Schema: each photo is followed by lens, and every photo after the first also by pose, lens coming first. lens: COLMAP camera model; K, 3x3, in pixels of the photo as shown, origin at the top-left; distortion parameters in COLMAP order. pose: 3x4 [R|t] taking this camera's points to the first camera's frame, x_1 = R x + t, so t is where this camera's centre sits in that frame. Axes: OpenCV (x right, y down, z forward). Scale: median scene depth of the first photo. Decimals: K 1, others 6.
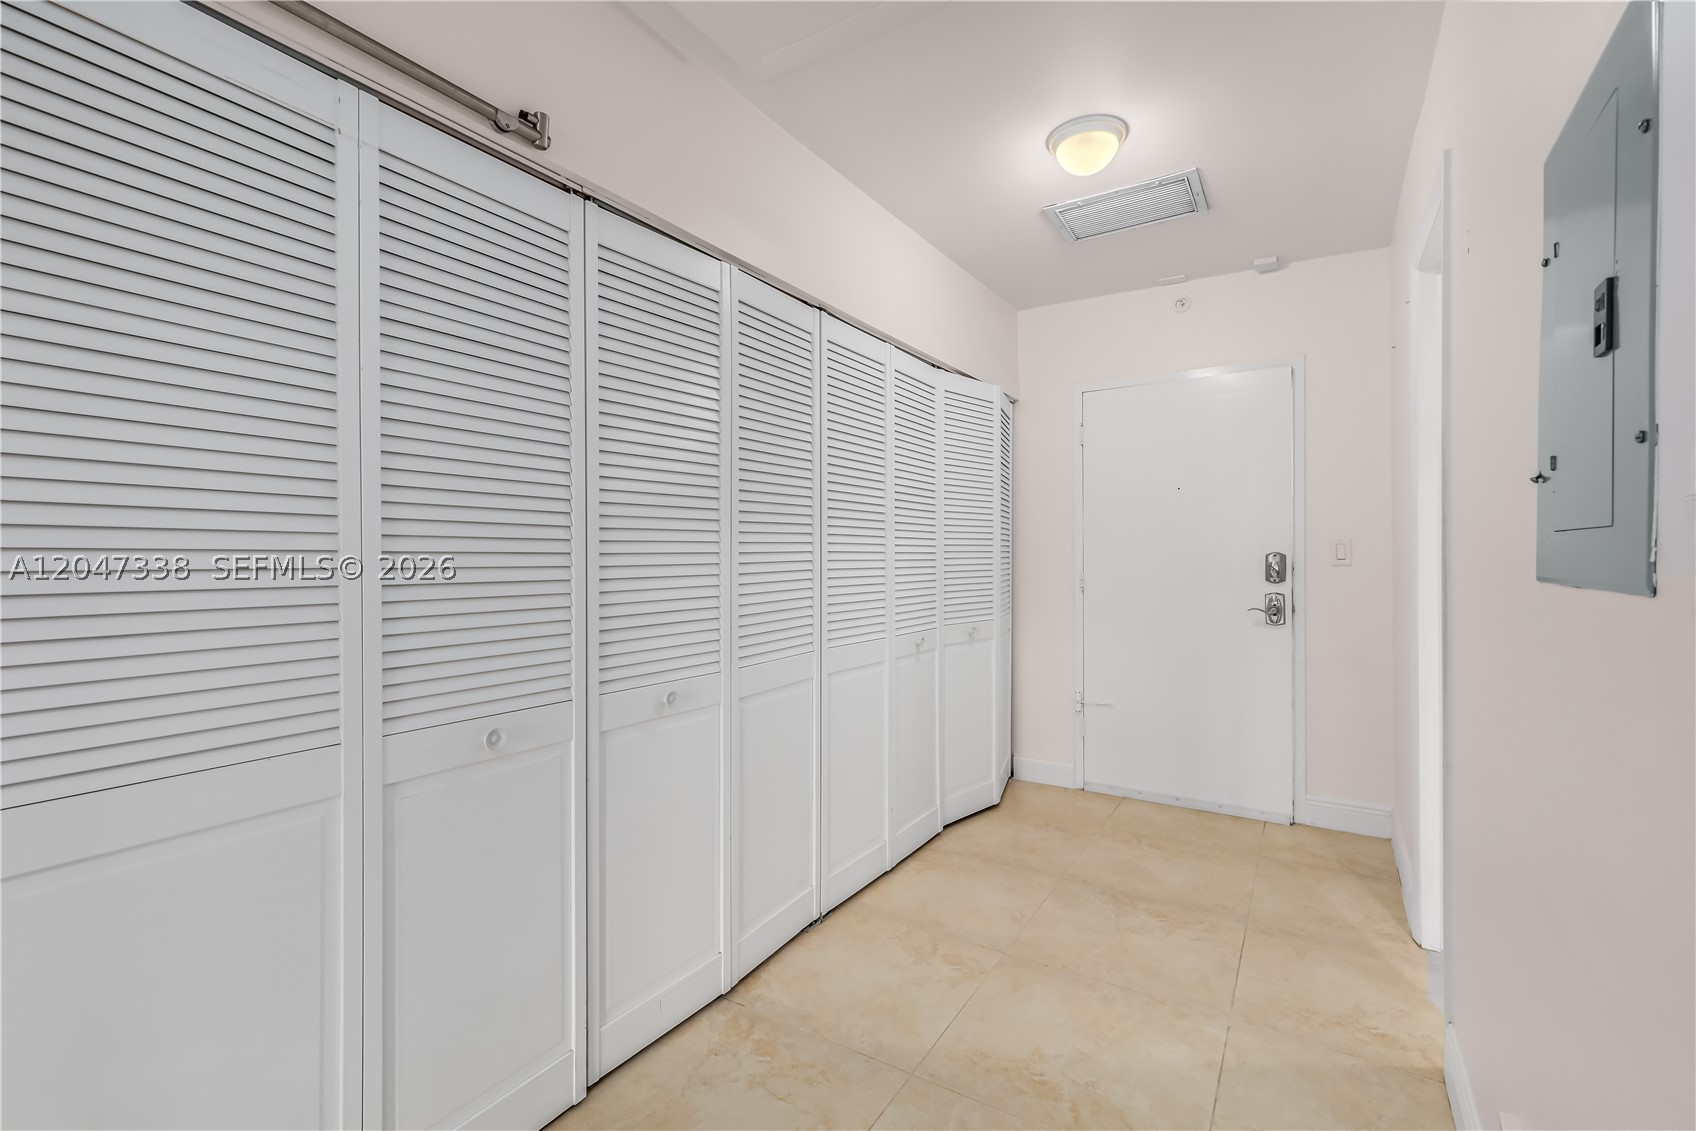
lens RADIAL K [[732.4, 0, 856.8], [0, 732.4, 554.8], [0, 0, 1]] dist [0.002994, -0.000162]
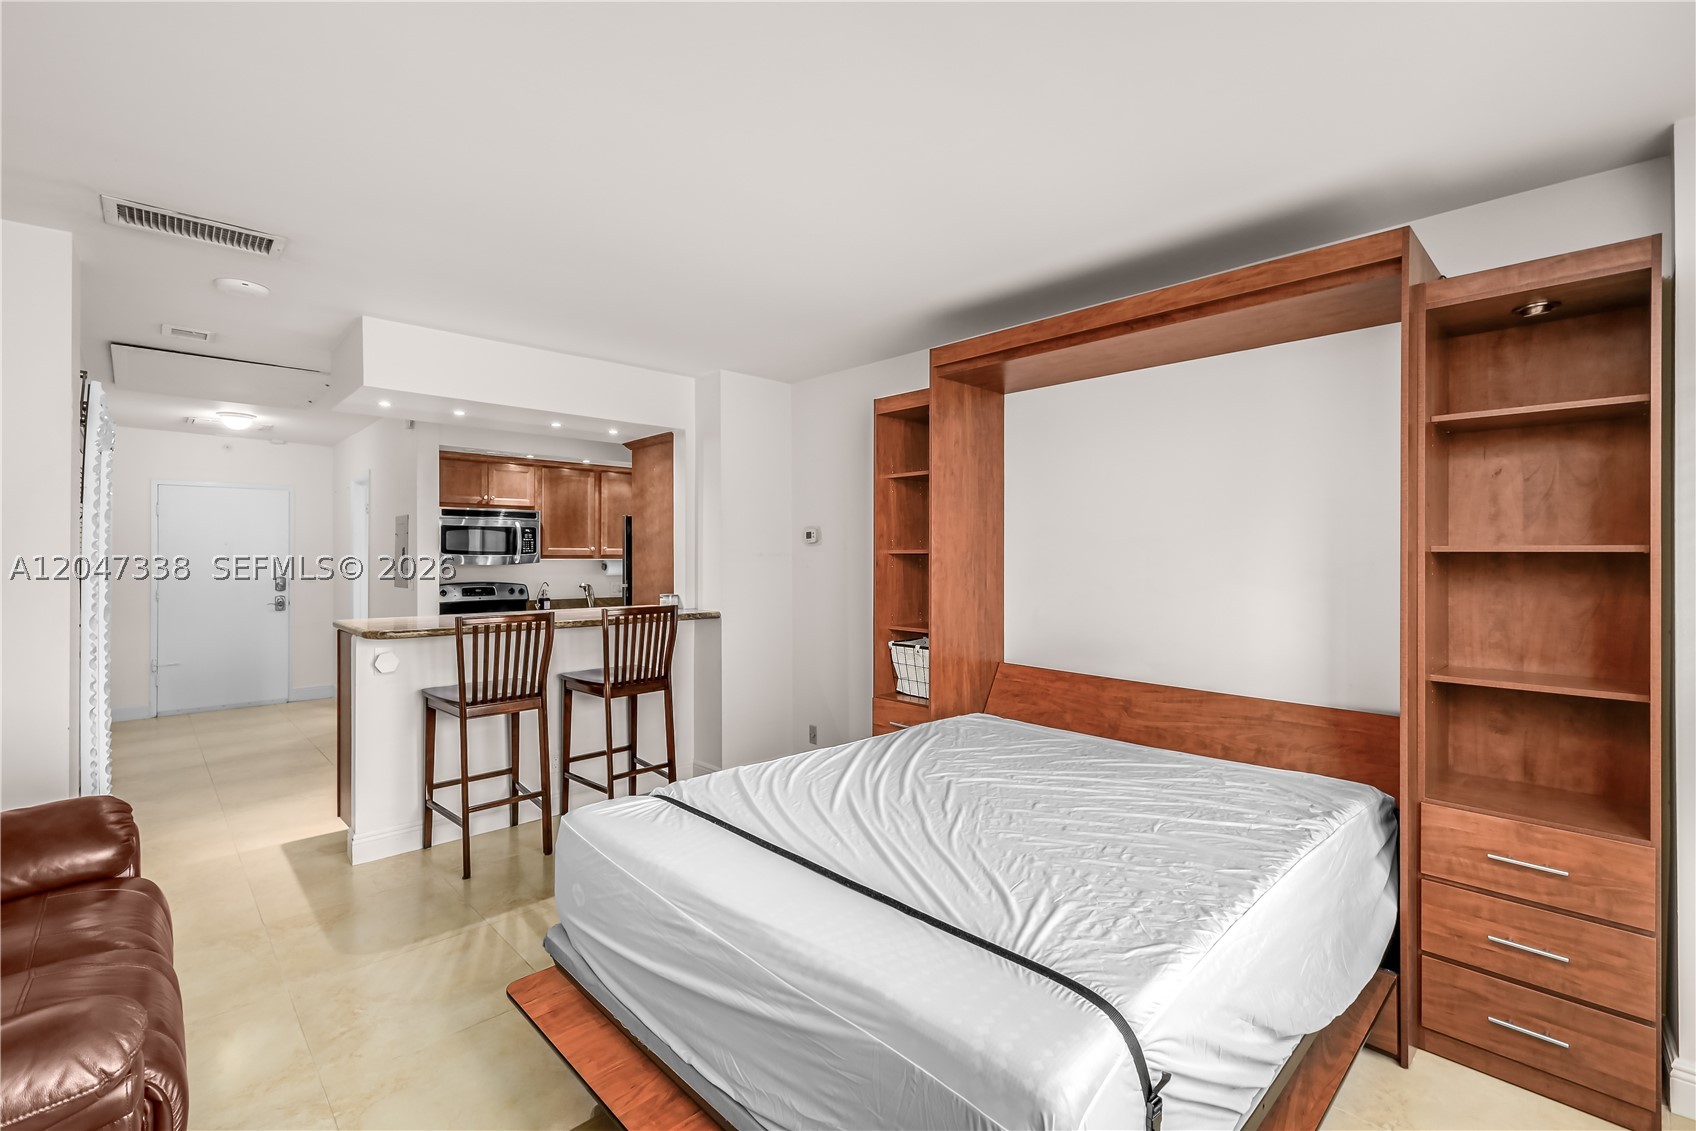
lens RADIAL K [[741.1, 0, 854.7], [0, 741.1, 553.7], [0, 0, 1]] dist [0.004075, 0.000366]
pose [[0.242962, 0.011542, 0.969967, -1.144000], [0.001912, 0.999922, -0.012377, -0.041613], [-0.970034, 0.004861, 0.242920, -1.173285]]
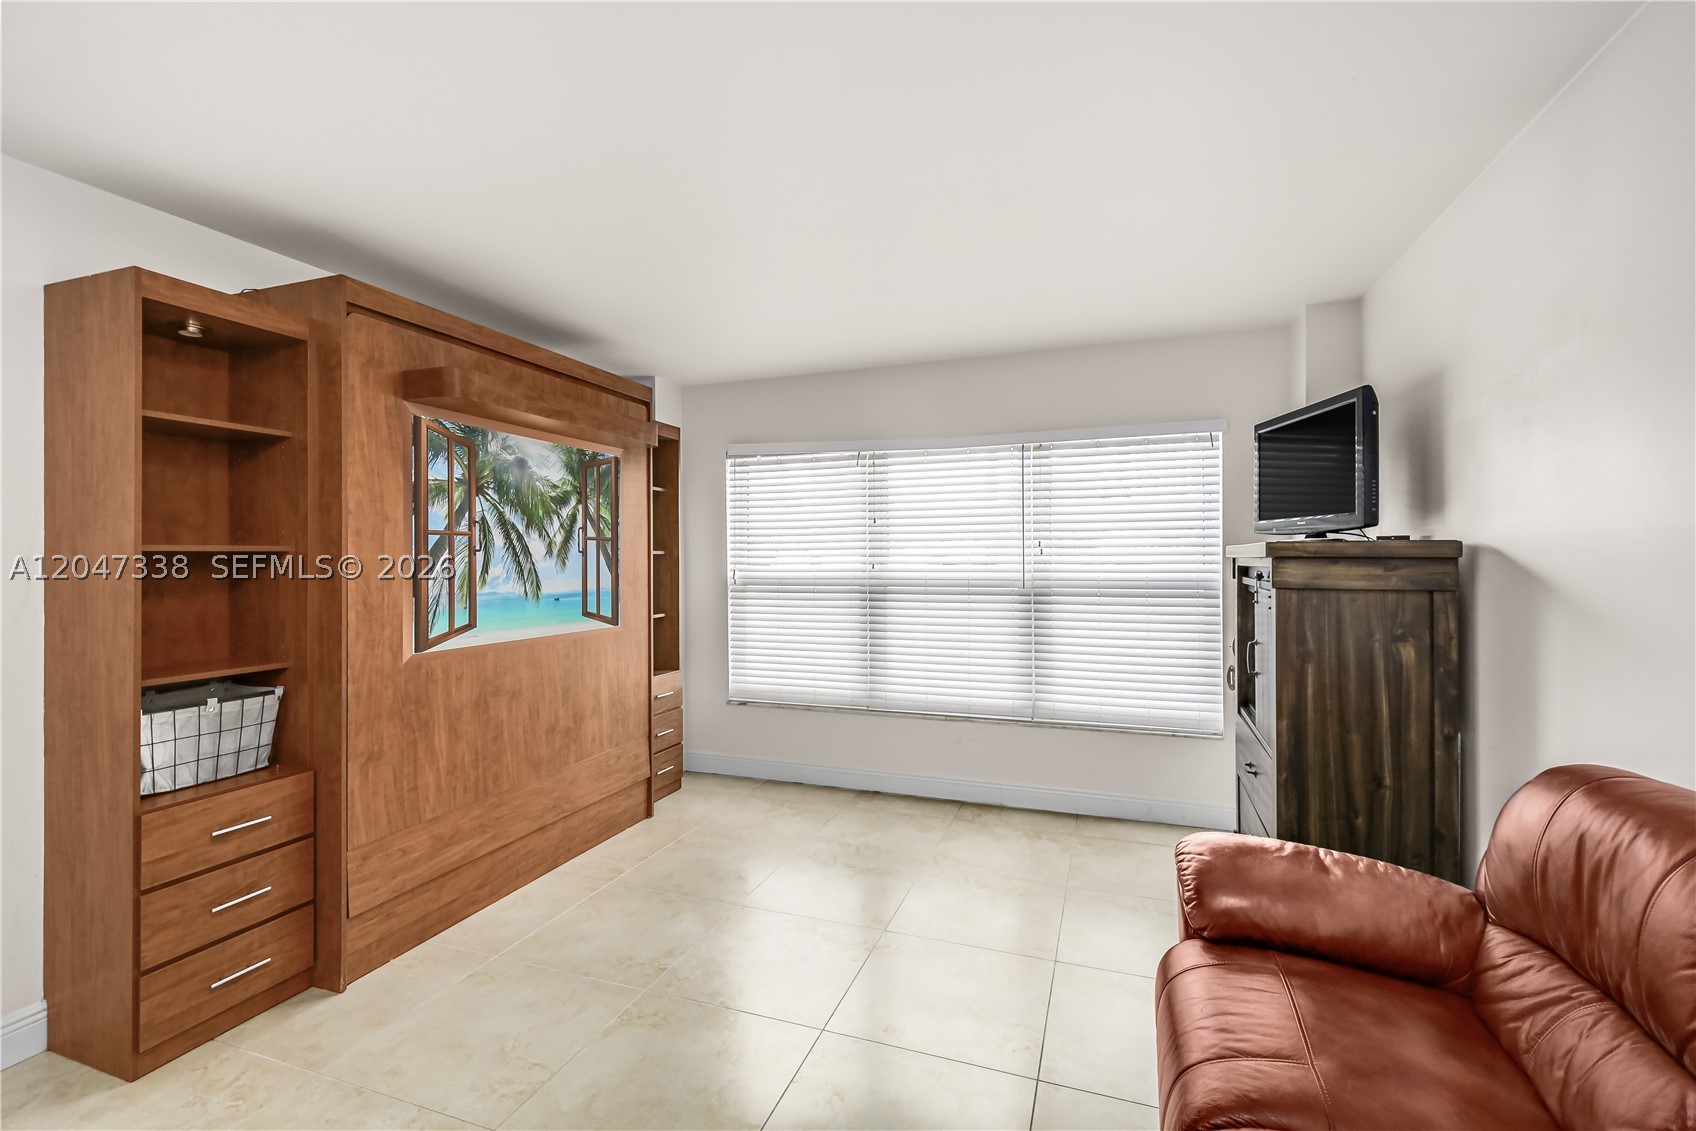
lens RADIAL K [[732.4, 0, 847.7], [0, 732.4, 554.4], [0, 0, 1]] dist [0.002994, -0.000162]
pose [[-0.978572, 0.008487, -0.205732, -0.471554], [0.008171, 0.999964, 0.002384, -0.049559], [0.205744, 0.000652, -0.978606, -0.184609]]
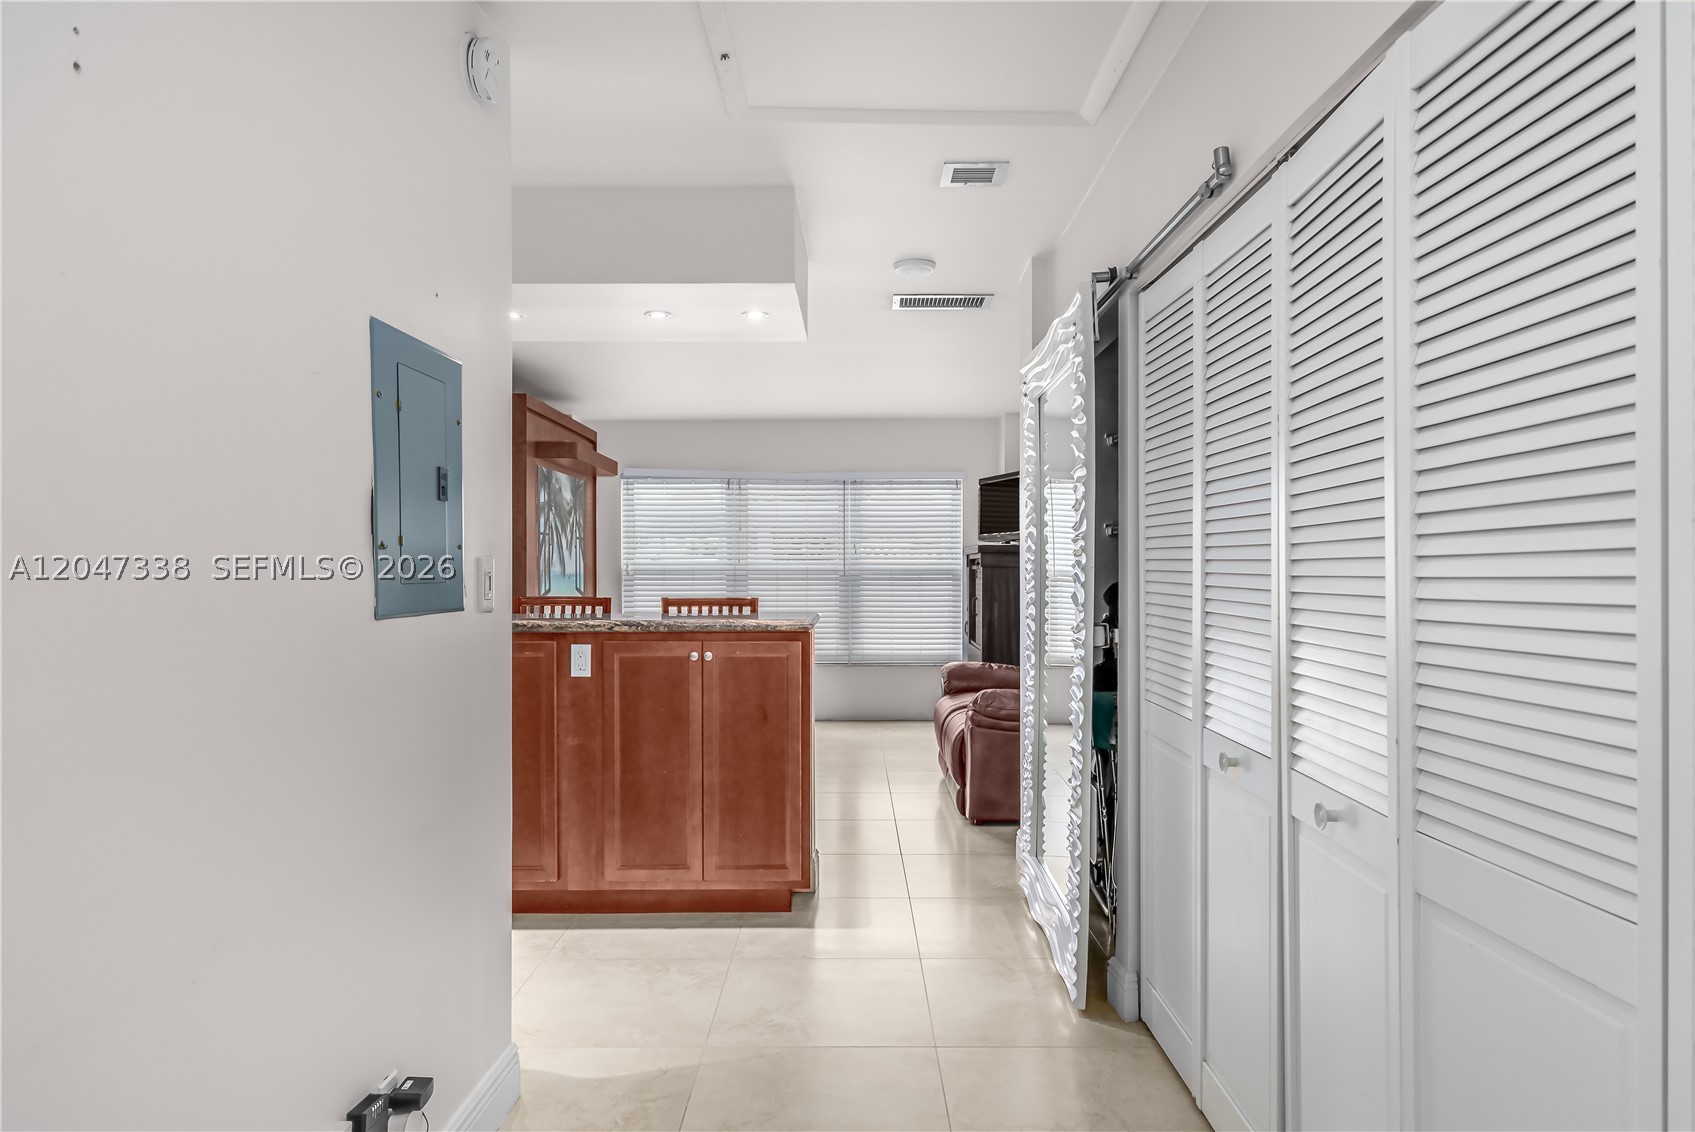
lens RADIAL K [[994.0, 0, 852.0], [0, 994.0, 579.2], [0, 0, 1]] dist [-0.002458, -0.000045]
pose [[-0.849337, 0.009631, -0.527763, 0.341134], [0.000404, 0.999845, 0.017596, -0.020708], [0.527850, 0.014731, -0.849210, 0.875806]]
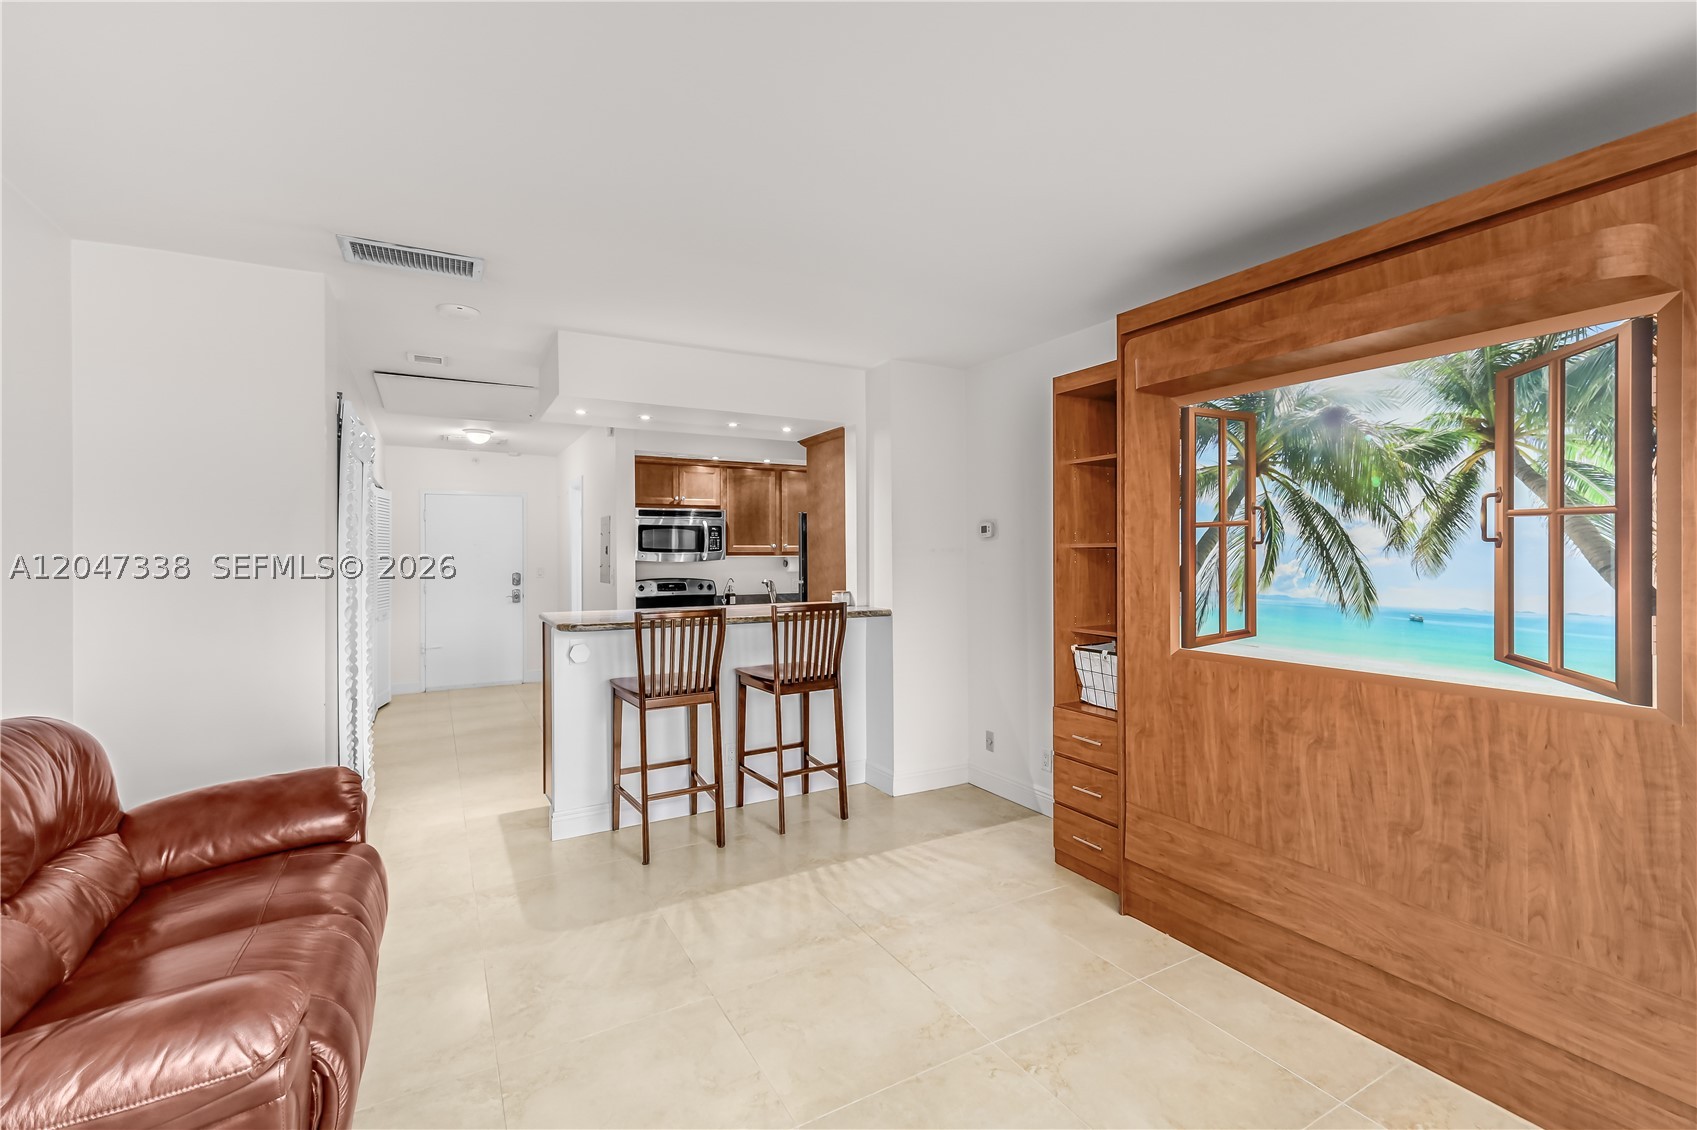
lens RADIAL K [[741.5, 0, 852.4], [0, 741.5, 555.7], [0, 0, 1]] dist [0.004075, 0.000366]
pose [[0.478287, 0.002206, 0.878201, -1.072384], [0.005799, 0.999967, -0.005670, -0.040868], [-0.878184, 0.007804, 0.478258, -1.172881]]
